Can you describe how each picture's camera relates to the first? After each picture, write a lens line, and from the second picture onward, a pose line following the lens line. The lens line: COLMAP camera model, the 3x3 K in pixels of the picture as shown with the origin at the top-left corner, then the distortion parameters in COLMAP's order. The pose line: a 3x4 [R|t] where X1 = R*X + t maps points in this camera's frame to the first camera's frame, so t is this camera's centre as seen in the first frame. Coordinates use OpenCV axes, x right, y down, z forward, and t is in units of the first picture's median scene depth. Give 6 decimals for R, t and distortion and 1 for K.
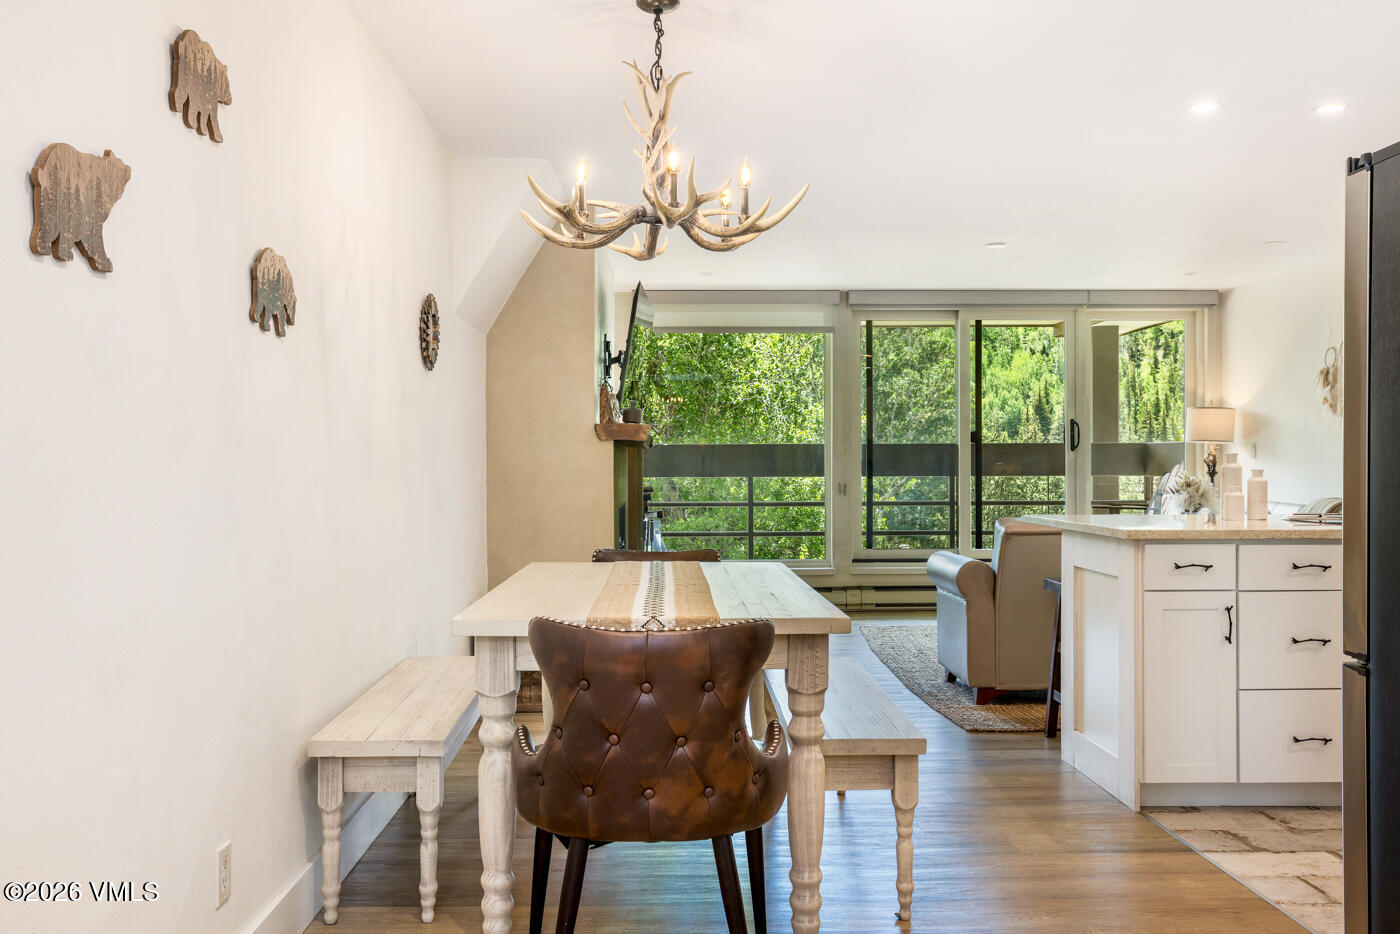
lens RADIAL K [[1189.8, 0, 700.0], [0, 1189.8, 467.0], [0, 0, 1]] dist [-0.005455, 0.064049]
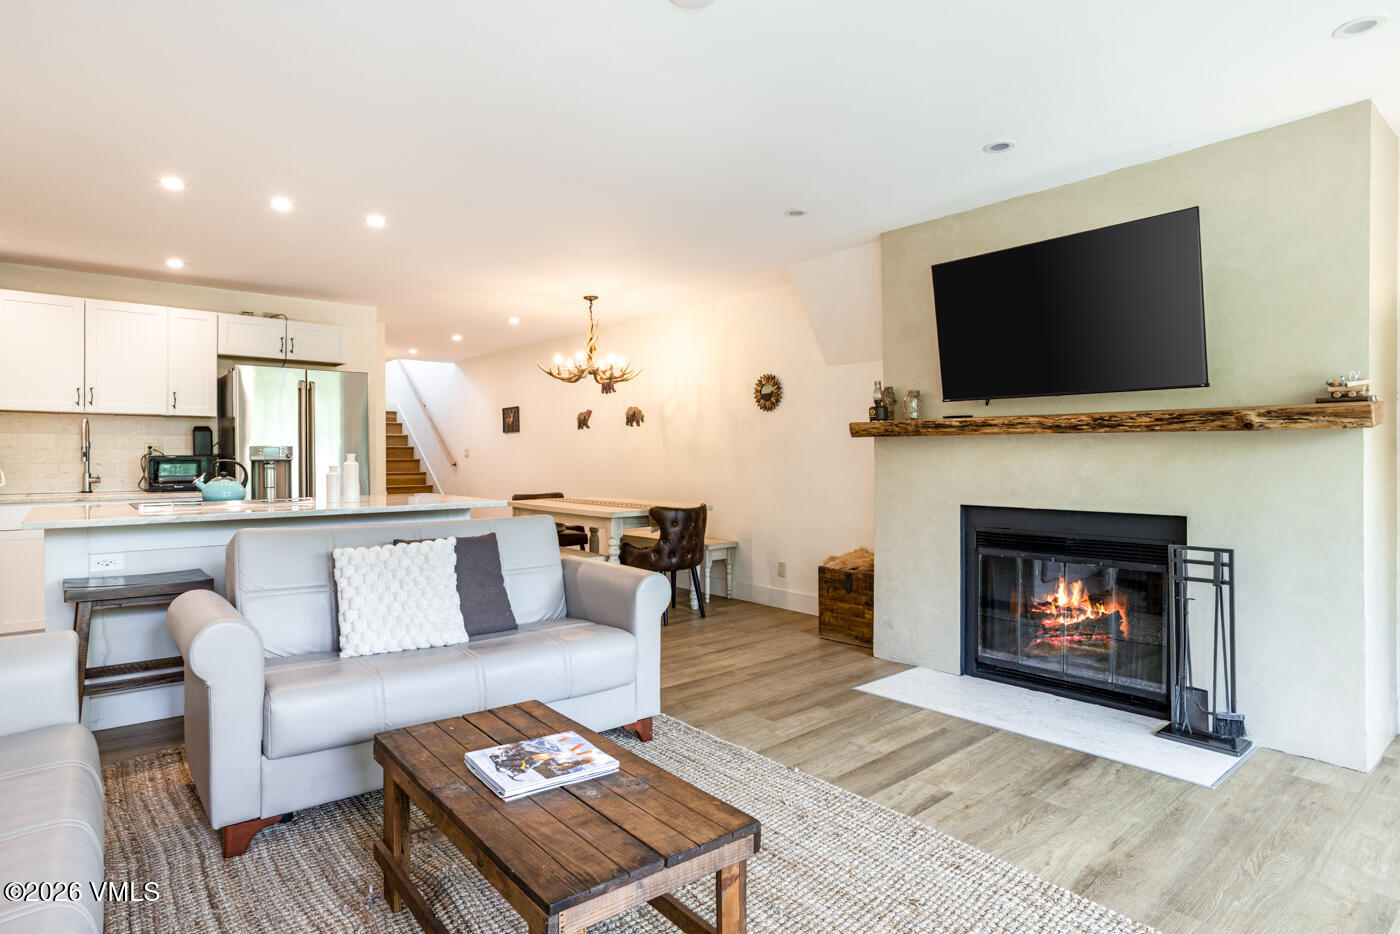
lens RADIAL K [[760.7, 0, 683.9], [0, 760.7, 461.8], [0, 0, 1]] dist [-0.051198, 0.039529]
pose [[-0.788618, 0.010207, -0.614799, 0.347594], [0.003994, 0.999926, 0.011478, -0.005481], [0.614871, 0.006597, -0.788600, 0.981483]]
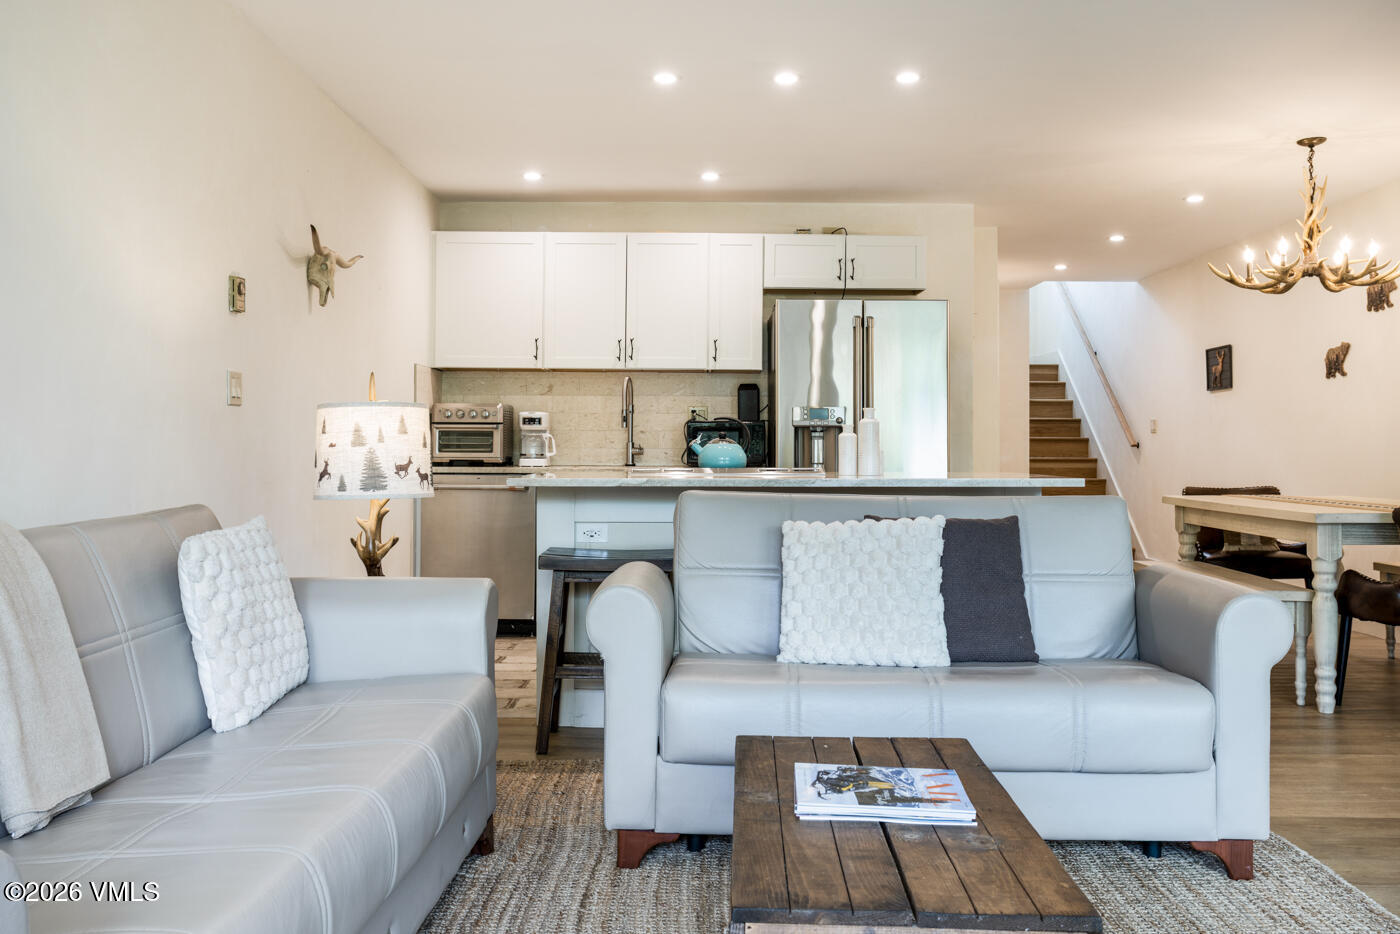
lens RADIAL K [[1240.9, 0, 698.1], [0, 1240.9, 440.2], [0, 0, 1]] dist [0.003025, 0.005787]
pose [[-0.999351, 0.000712, 0.036015, 0.282589], [0.000596, 0.999995, -0.003228, 0.009475], [-0.036017, -0.003204, -0.999346, 1.038765]]
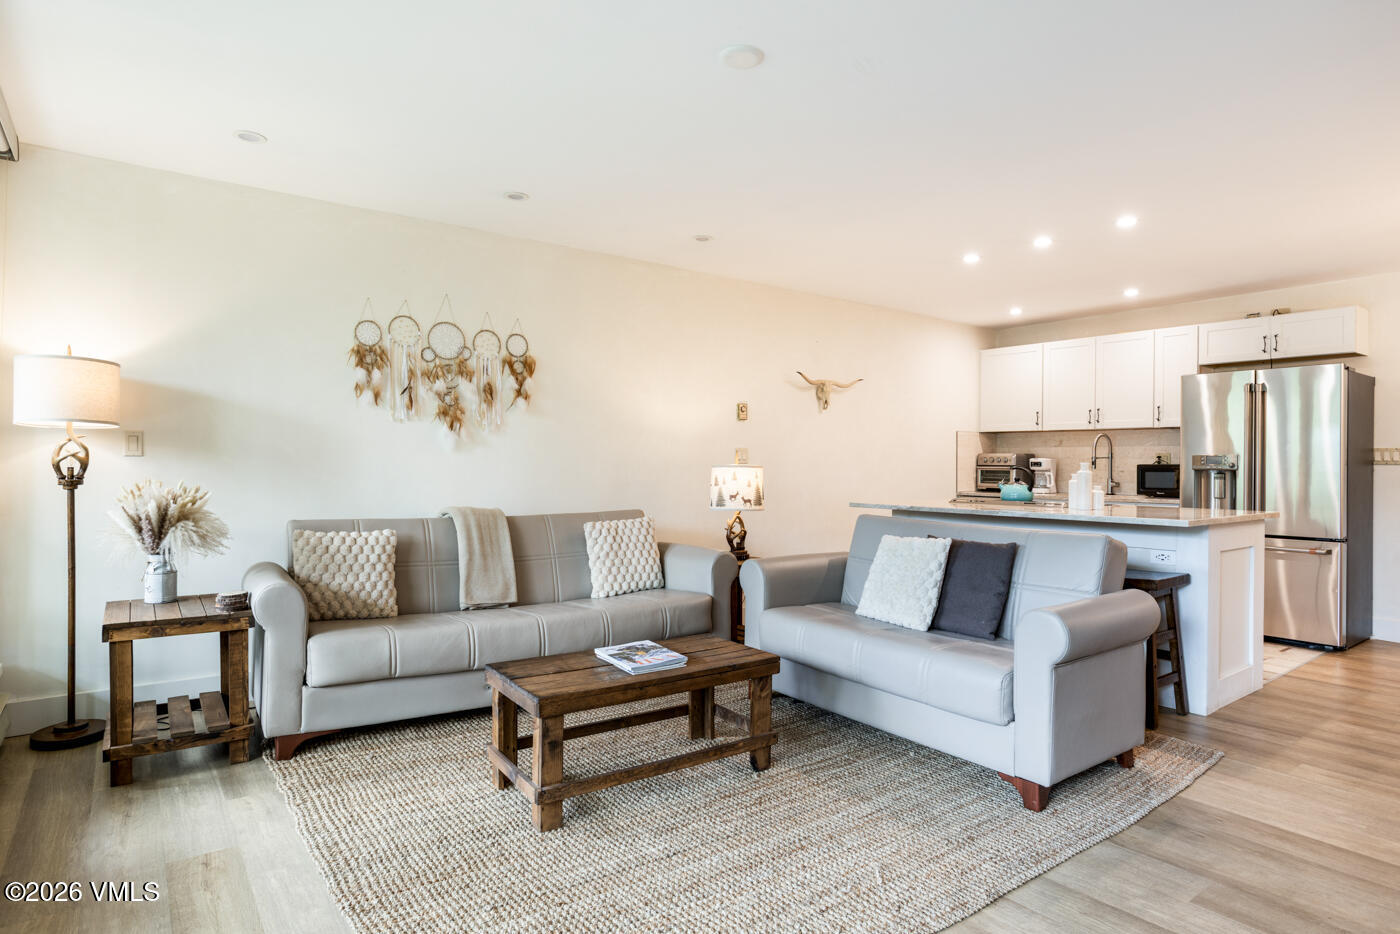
lens RADIAL K [[776.4, 0, 716.0], [0, 776.4, 465.2], [0, 0, 1]] dist [0.000612, 0.000797]
pose [[-0.589671, -0.001940, 0.807641, -0.019909], [-0.002105, 0.999997, 0.000865, -0.004279], [-0.807641, -0.001190, -0.589673, 0.968943]]
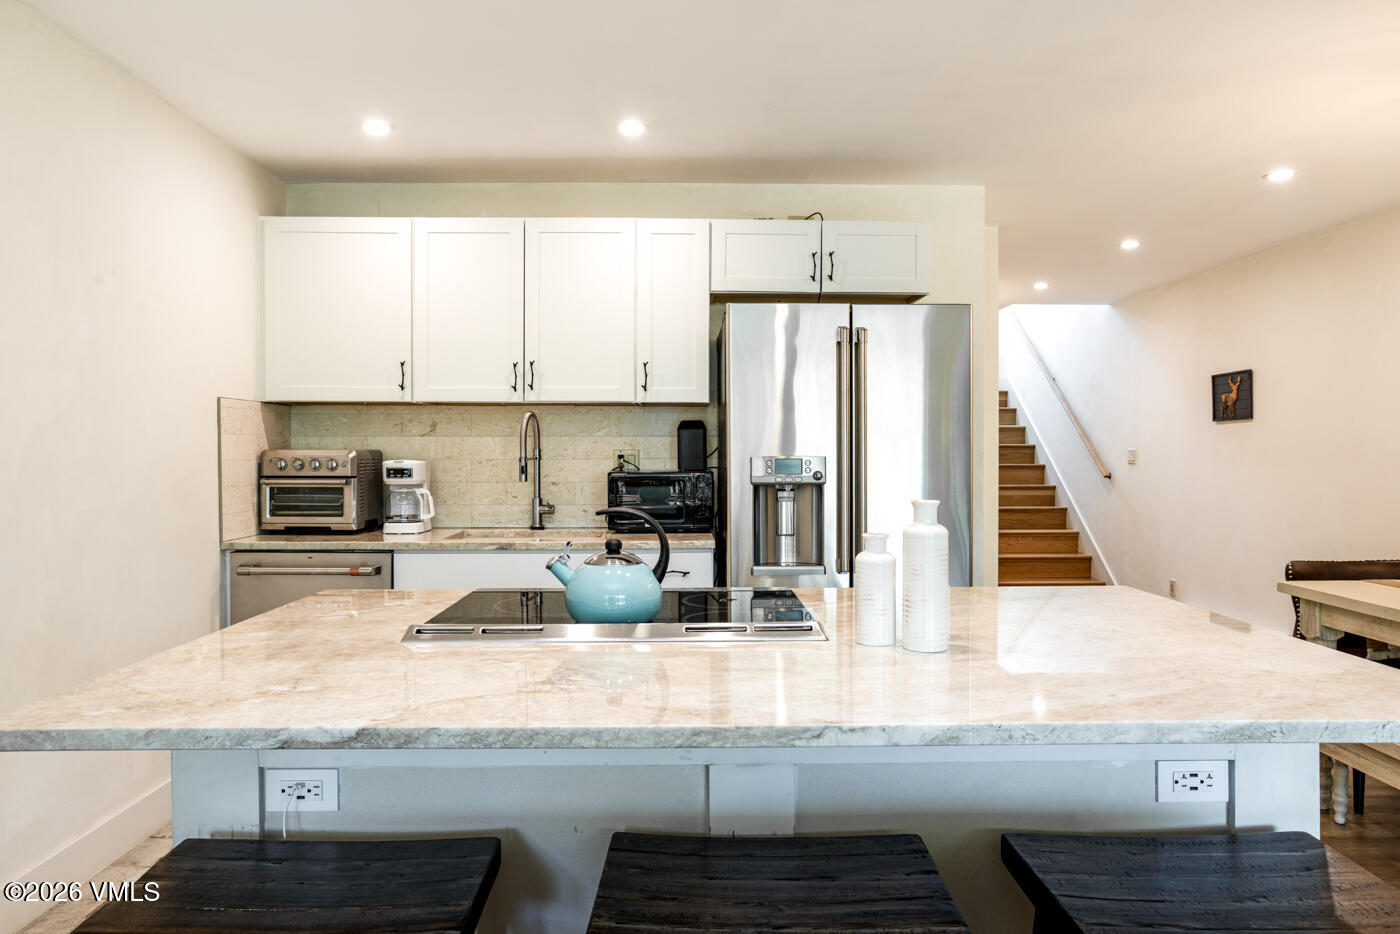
lens RADIAL K [[930.6, 0, 694.6], [0, 930.6, 466.9], [0, 0, 1]] dist [-0.013955, 0.001779]
pose [[-0.999865, 0.004334, 0.015861, 0.270435], [0.004647, 0.999795, 0.019729, -0.016053], [-0.015772, 0.019800, -0.999680, 0.690465]]
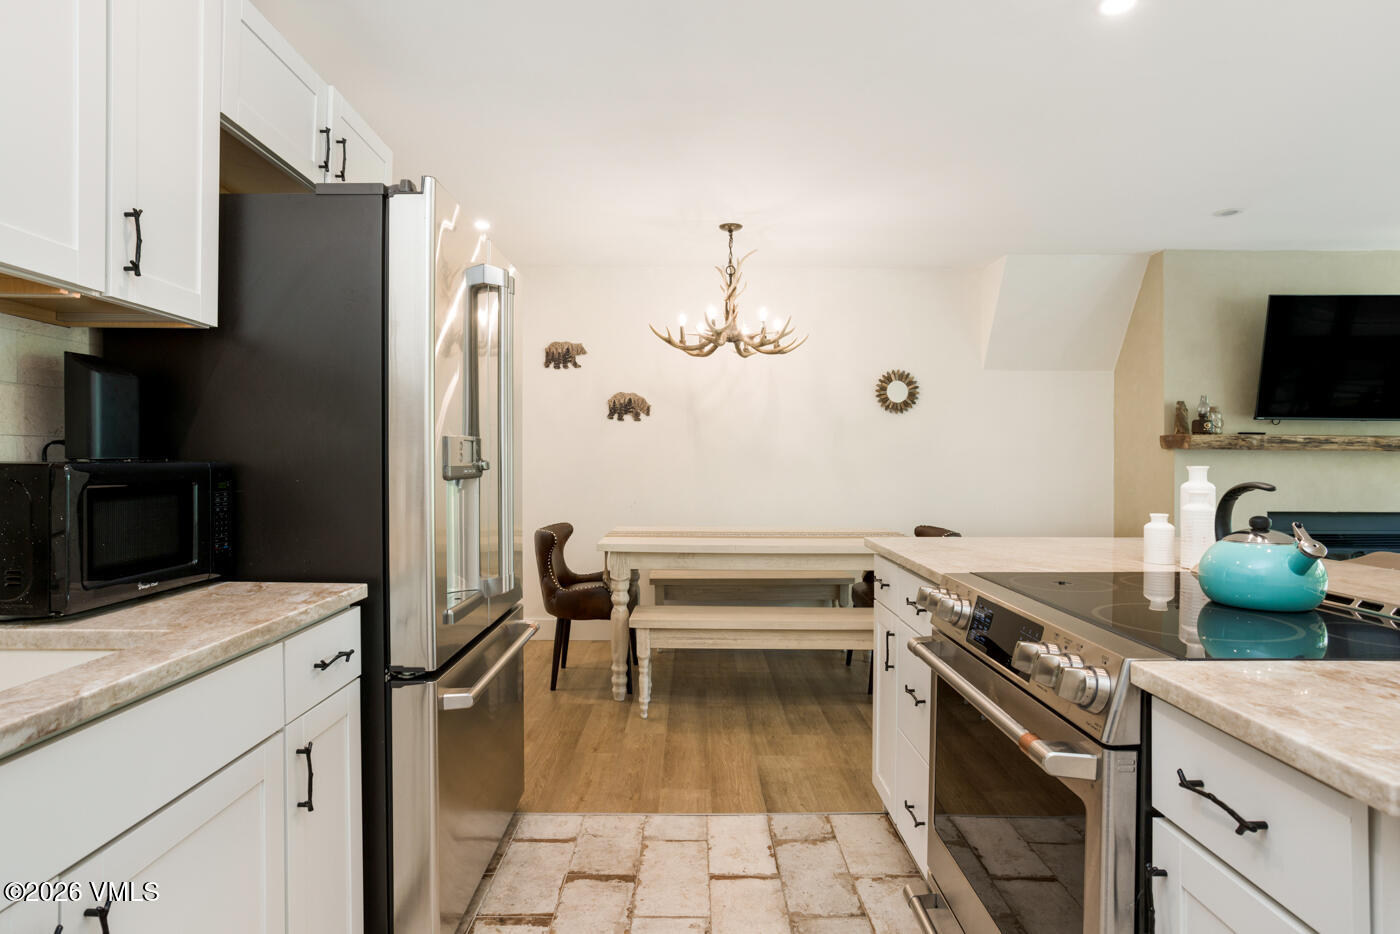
lens RADIAL K [[755.5, 0, 693.3], [0, 755.5, 461.3], [0, 0, 1]] dist [-0.023323, 0.001266]
pose [[-0.029357, 0.005327, -0.999555, 0.447798], [-0.007837, 0.999954, 0.005560, -0.007547], [0.999538, 0.007997, -0.029314, 0.372776]]
